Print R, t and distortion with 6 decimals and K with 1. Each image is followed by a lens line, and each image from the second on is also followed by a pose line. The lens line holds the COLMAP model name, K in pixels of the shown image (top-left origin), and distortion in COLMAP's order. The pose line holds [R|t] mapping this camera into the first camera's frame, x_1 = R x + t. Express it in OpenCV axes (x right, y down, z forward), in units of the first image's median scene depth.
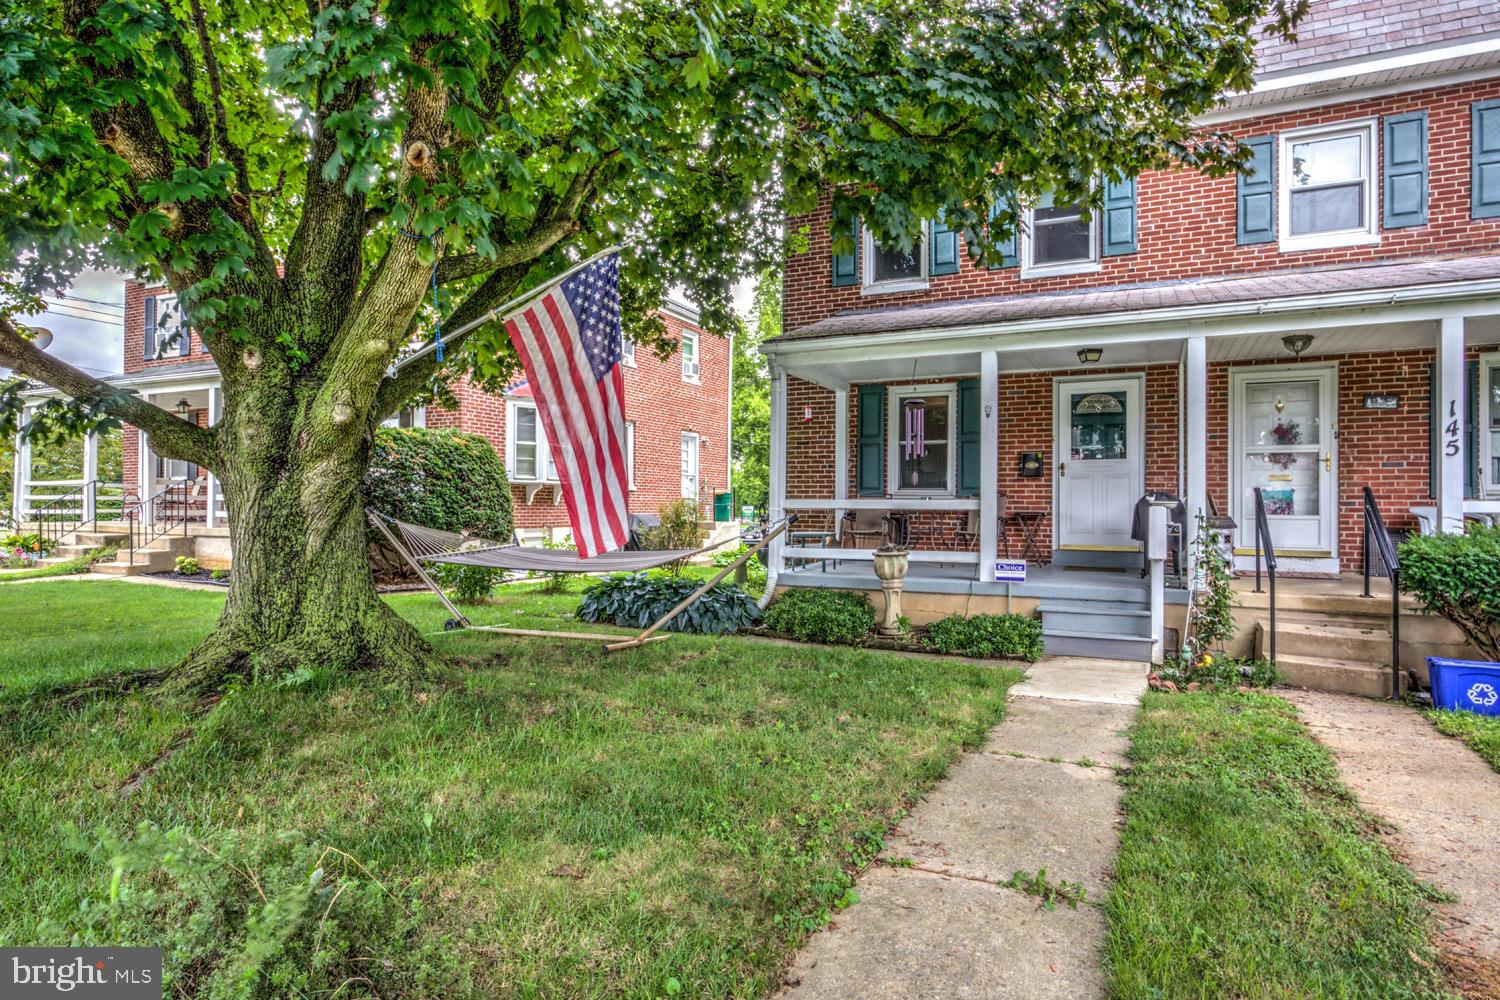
lens RADIAL K [[841.8, 0, 750.5], [0, 841.8, 499.5], [0, 0, 1]] dist [-0.008689, 0.005463]
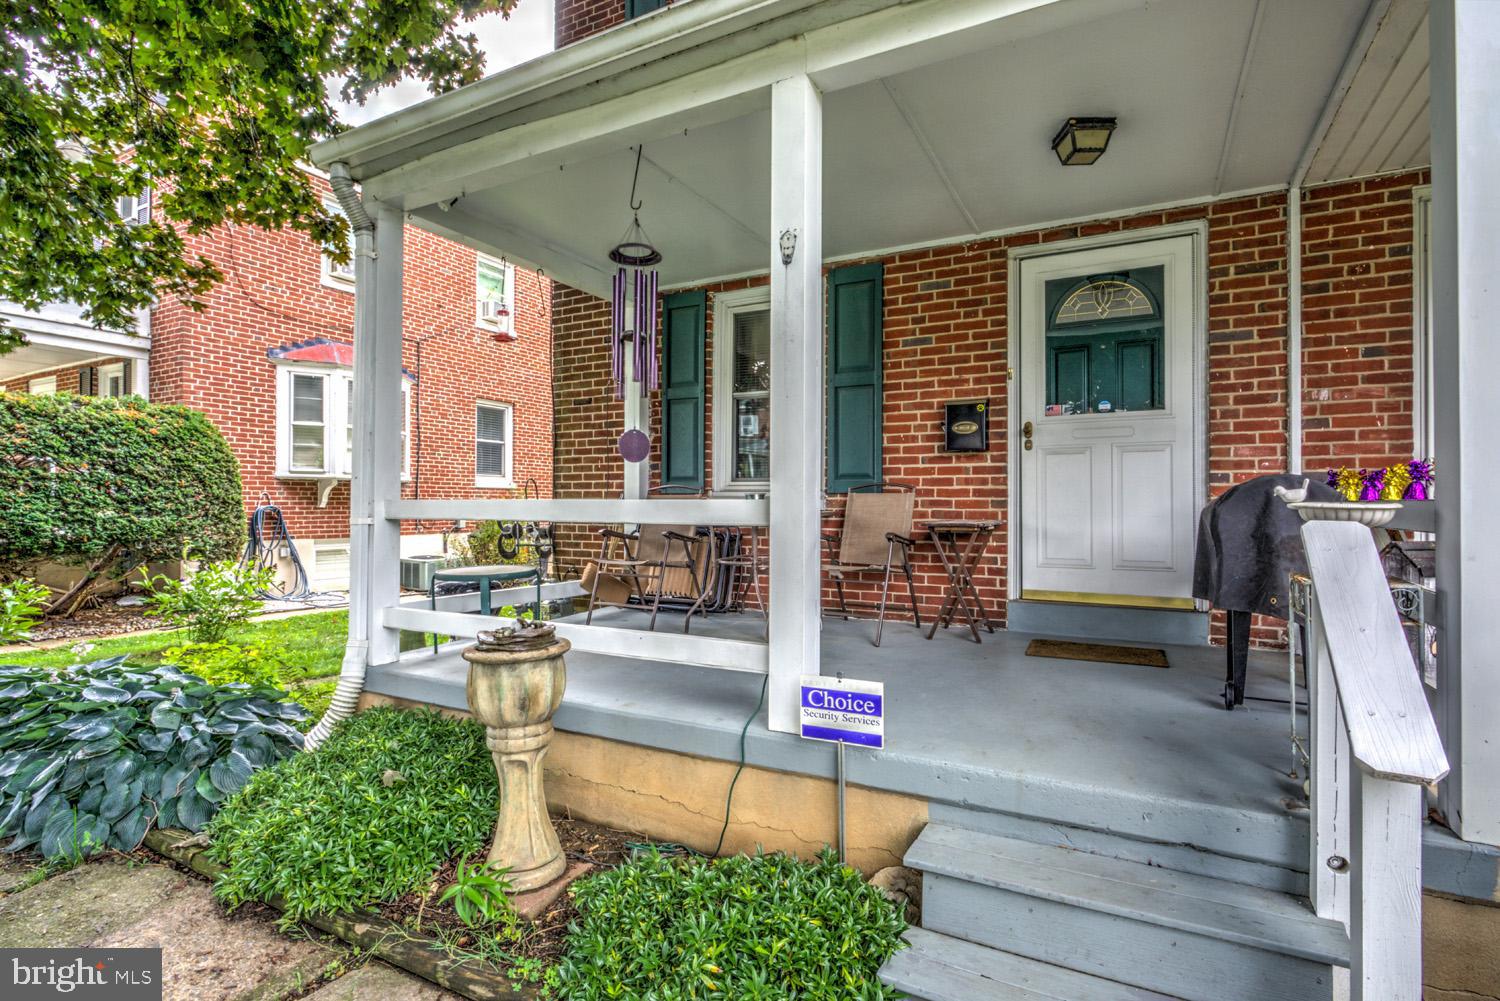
lens RADIAL K [[741.5, 0, 747.5], [0, 741.5, 499.3], [0, 0, 1]] dist [-0.011338, 0.001822]
pose [[0.998933, -0.003306, -0.046058, 0.276930], [0.003348, 0.999994, 0.000824, 0.000497], [0.046055, -0.000978, 0.998938, 0.683738]]
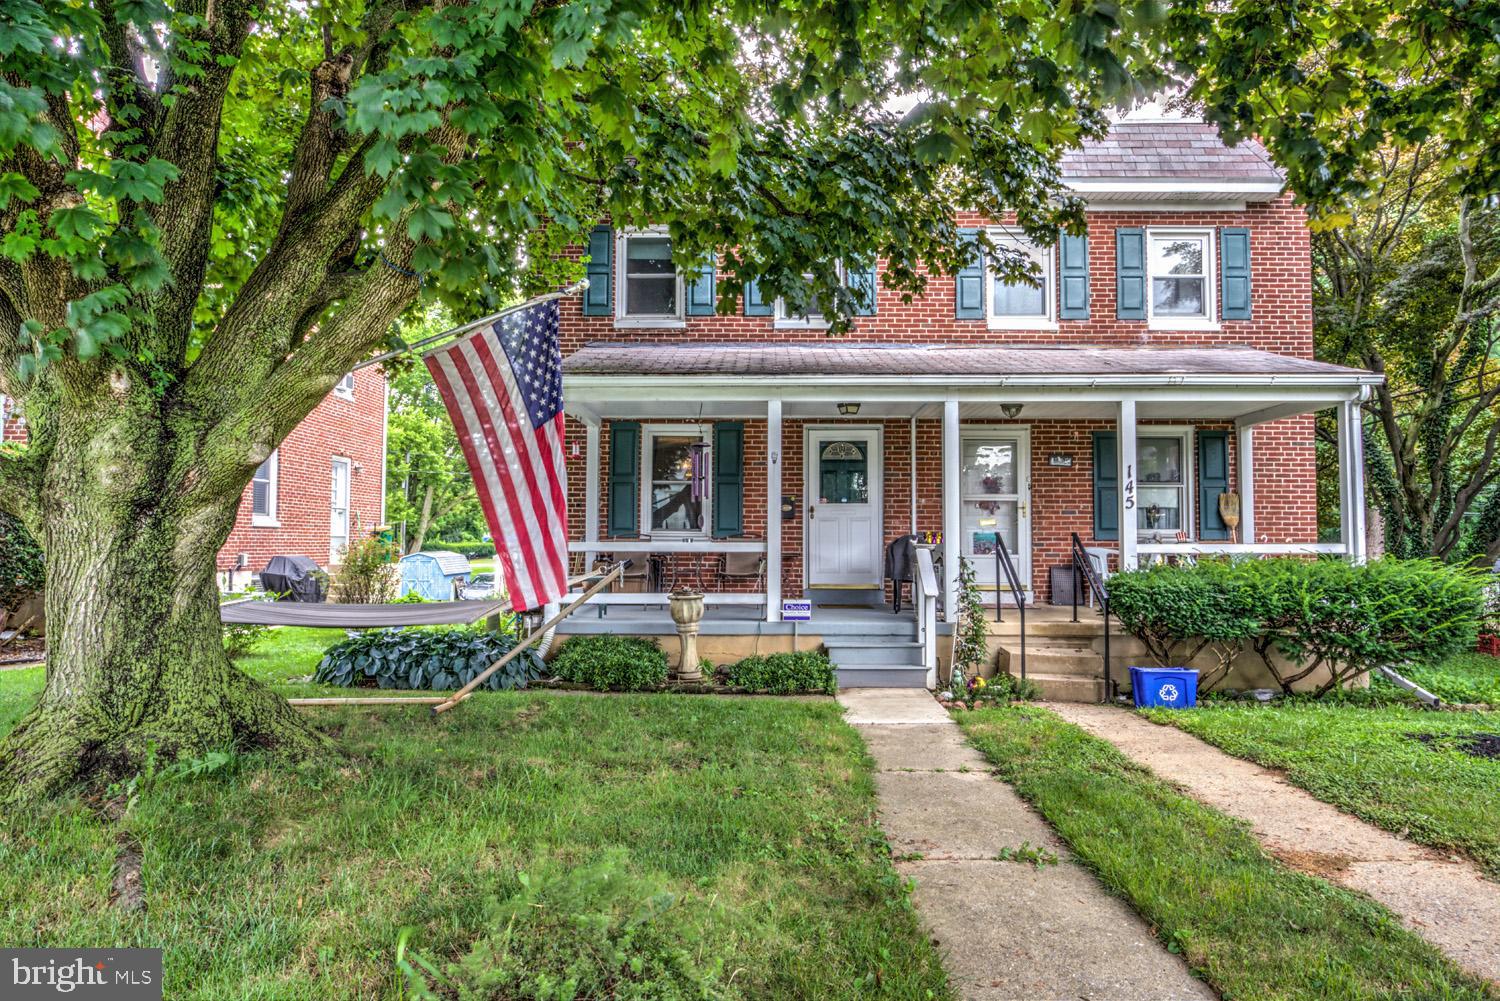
lens RADIAL K [[946.7, 0, 761.2], [0, 946.7, 496.4], [0, 0, 1]] dist [-0.003617, 0.000118]
pose [[0.906923, 0.018239, 0.420902, -0.224239], [-0.001694, 0.999212, -0.039649, -0.010091], [-0.421293, 0.035245, 0.906239, -0.055789]]
